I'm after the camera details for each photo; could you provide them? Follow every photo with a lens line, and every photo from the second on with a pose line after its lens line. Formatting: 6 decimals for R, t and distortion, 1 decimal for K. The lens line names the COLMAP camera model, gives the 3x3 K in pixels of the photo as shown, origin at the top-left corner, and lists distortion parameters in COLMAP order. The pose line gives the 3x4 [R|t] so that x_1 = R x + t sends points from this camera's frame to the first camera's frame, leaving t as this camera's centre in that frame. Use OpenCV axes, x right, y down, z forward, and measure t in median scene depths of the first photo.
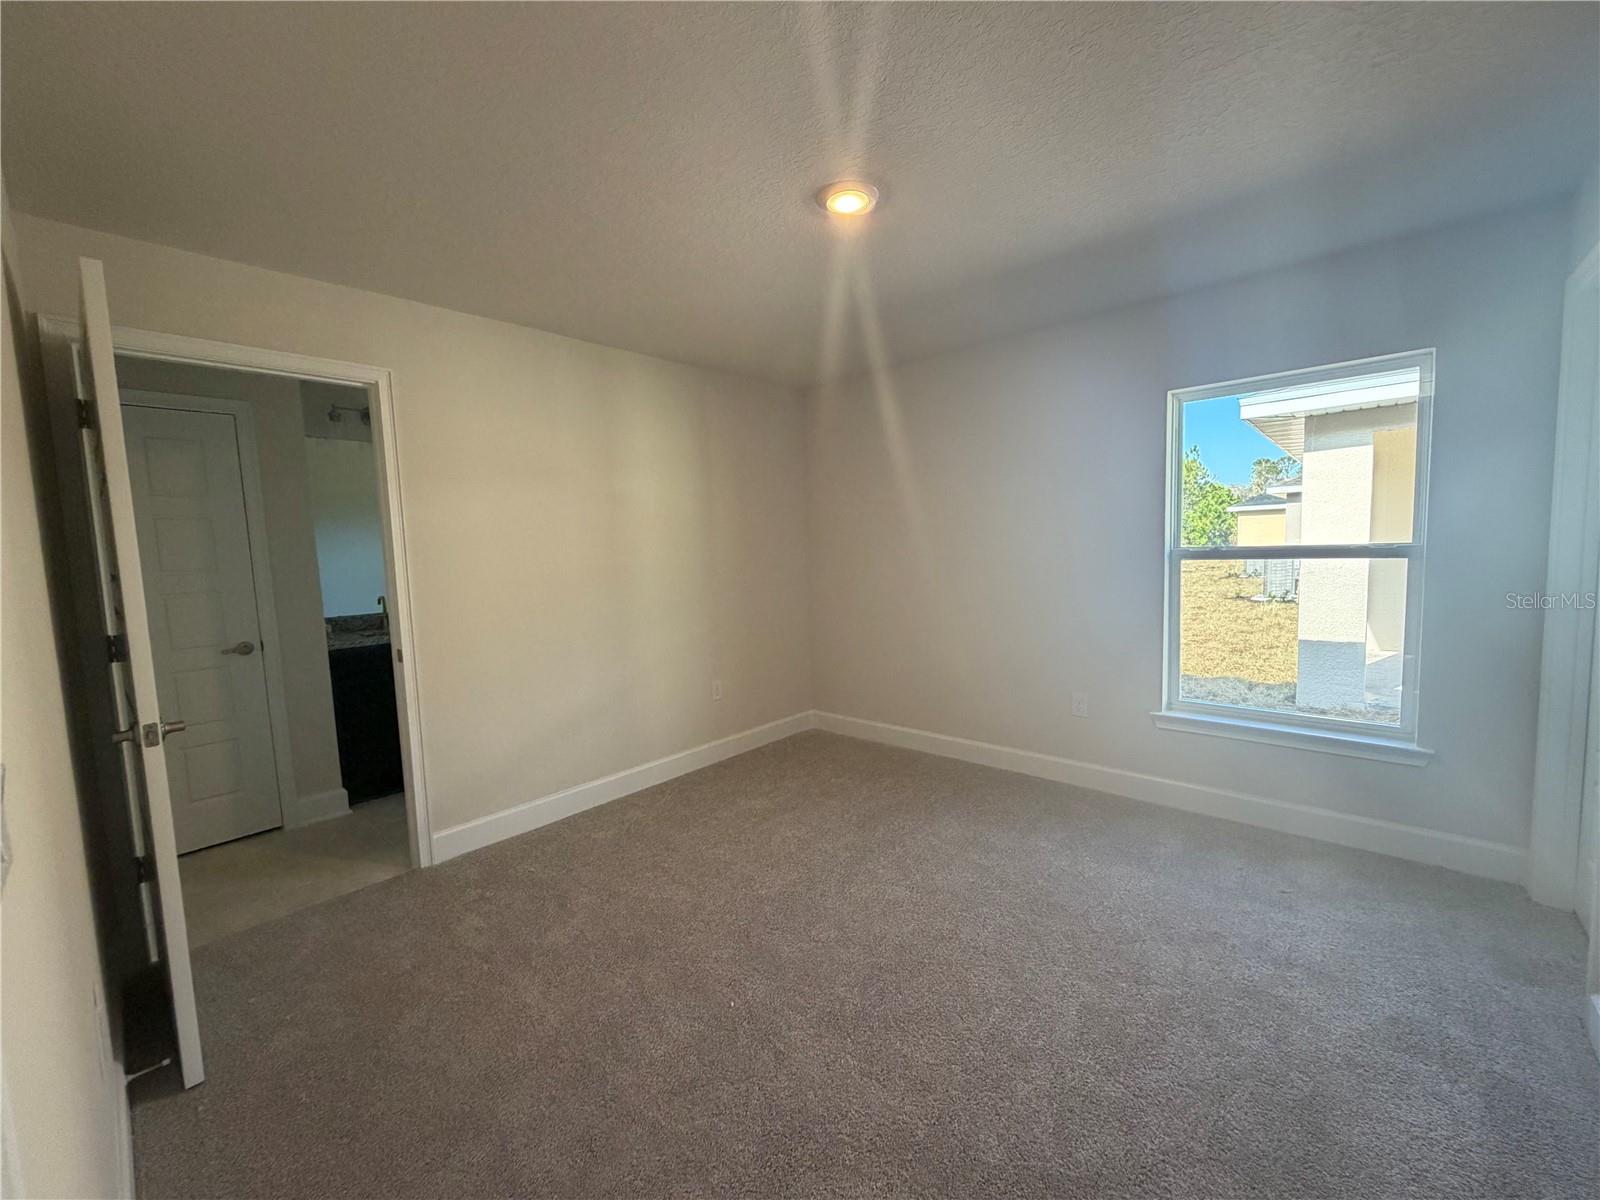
lens RADIAL K [[641.3, 0, 789.1], [0, 641.3, 596.0], [0, 0, 1]] dist [0.001858, 0.000350]
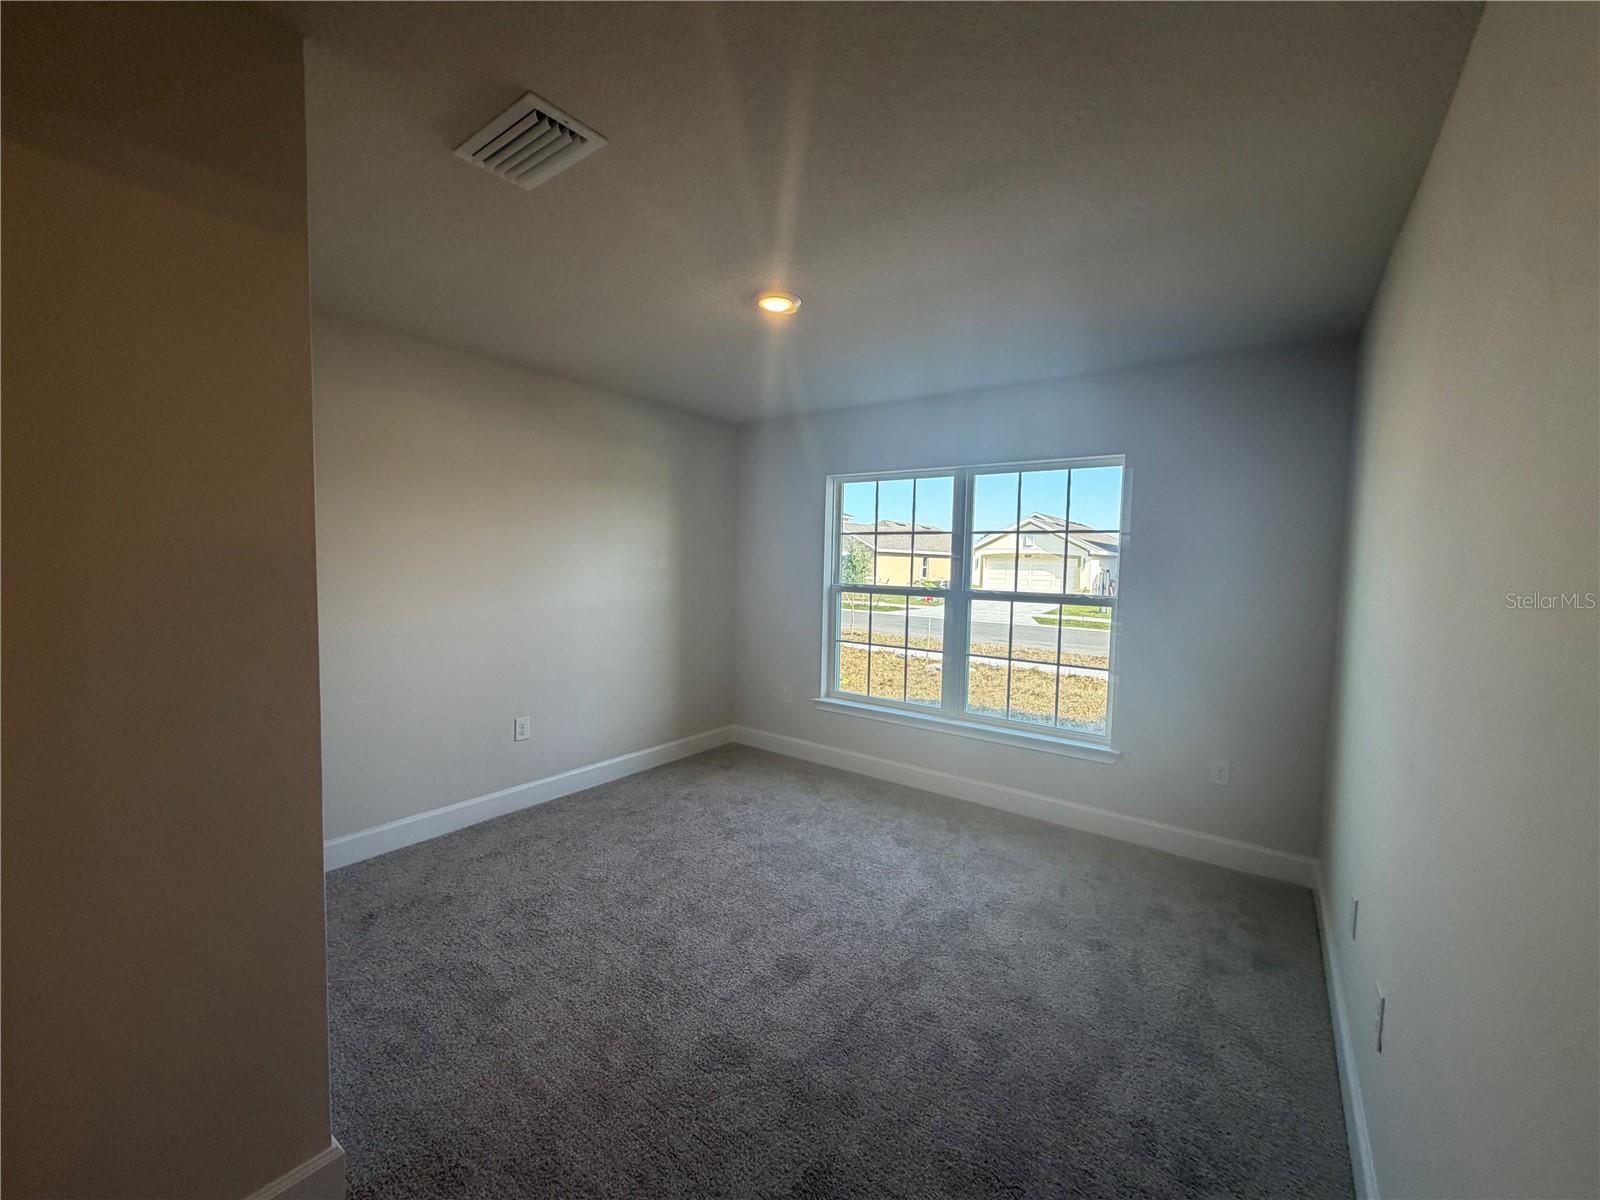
lens RADIAL K [[616.4, 0, 820.4], [0, 616.4, 611.3], [0, 0, 1]] dist [-0.000499, 0.000028]
pose [[0.994360, 0.052174, 0.092334, 0.492579], [-0.050074, 0.998435, -0.024917, 0.024747], [-0.093490, 0.020153, 0.995416, -0.411977]]
